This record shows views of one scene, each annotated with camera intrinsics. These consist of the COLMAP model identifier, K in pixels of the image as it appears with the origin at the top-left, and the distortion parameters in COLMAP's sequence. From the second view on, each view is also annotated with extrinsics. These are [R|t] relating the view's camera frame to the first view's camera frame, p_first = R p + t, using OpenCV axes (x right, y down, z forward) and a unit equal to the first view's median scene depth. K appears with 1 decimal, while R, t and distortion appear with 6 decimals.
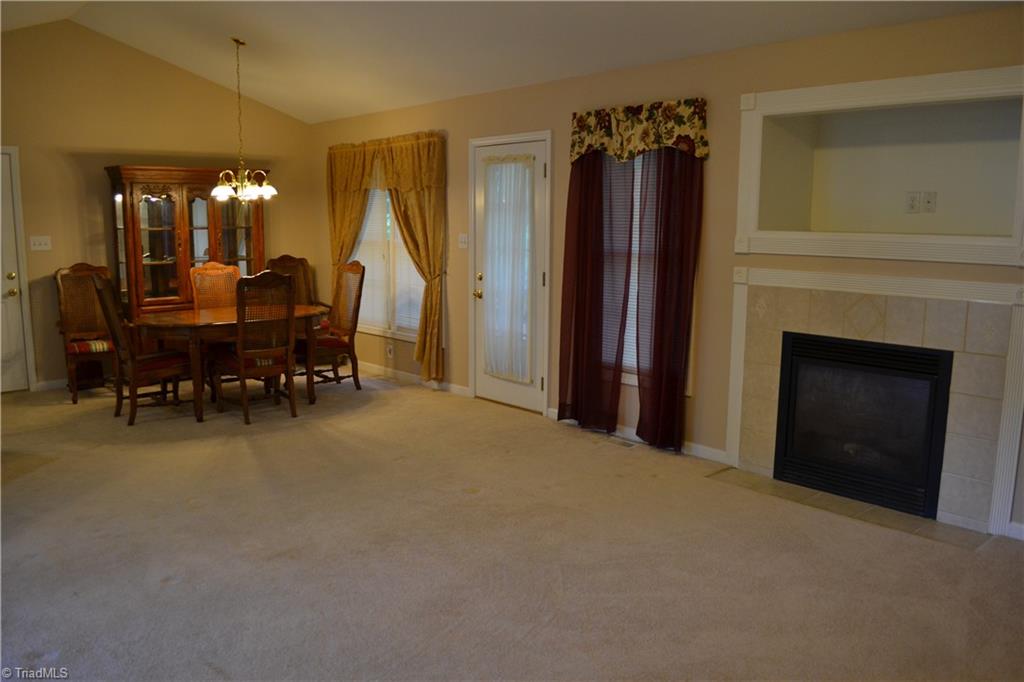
lens RADIAL K [[827.2, 0, 512.0], [0, 827.2, 341.0], [0, 0, 1]] dist [-0.063195, -0.003286]
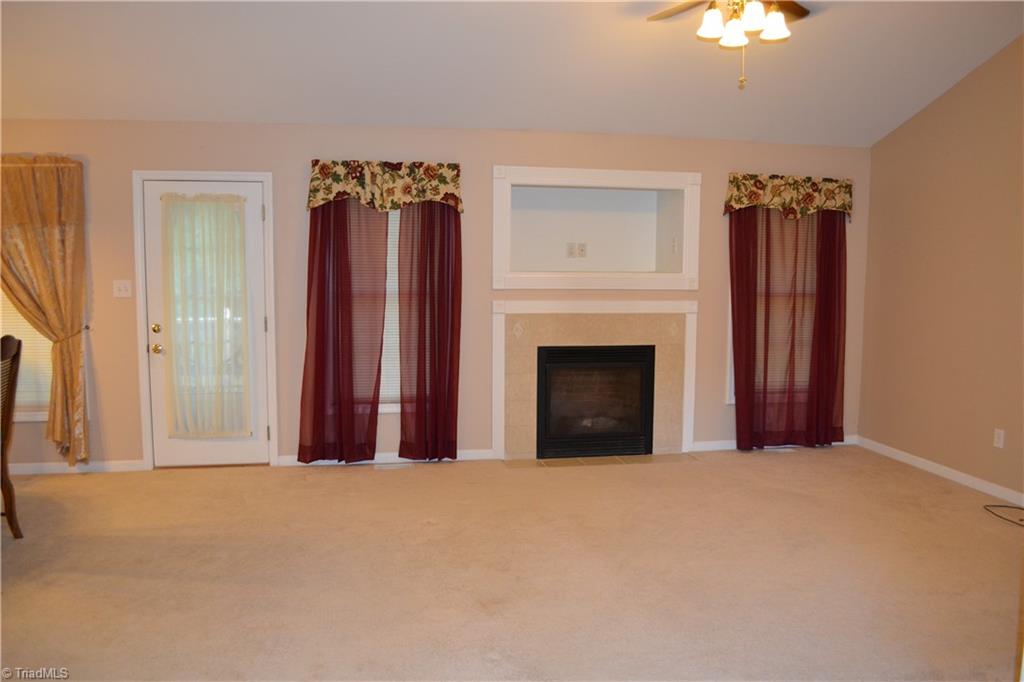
lens RADIAL K [[827.2, 0, 512.0], [0, 827.2, 341.0], [0, 0, 1]] dist [-0.063195, -0.003286]
pose [[0.513080, -0.081060, 0.854505, -0.748738], [0.120814, 0.992440, 0.021603, -0.048900], [-0.849796, 0.092152, 0.518994, 0.302700]]
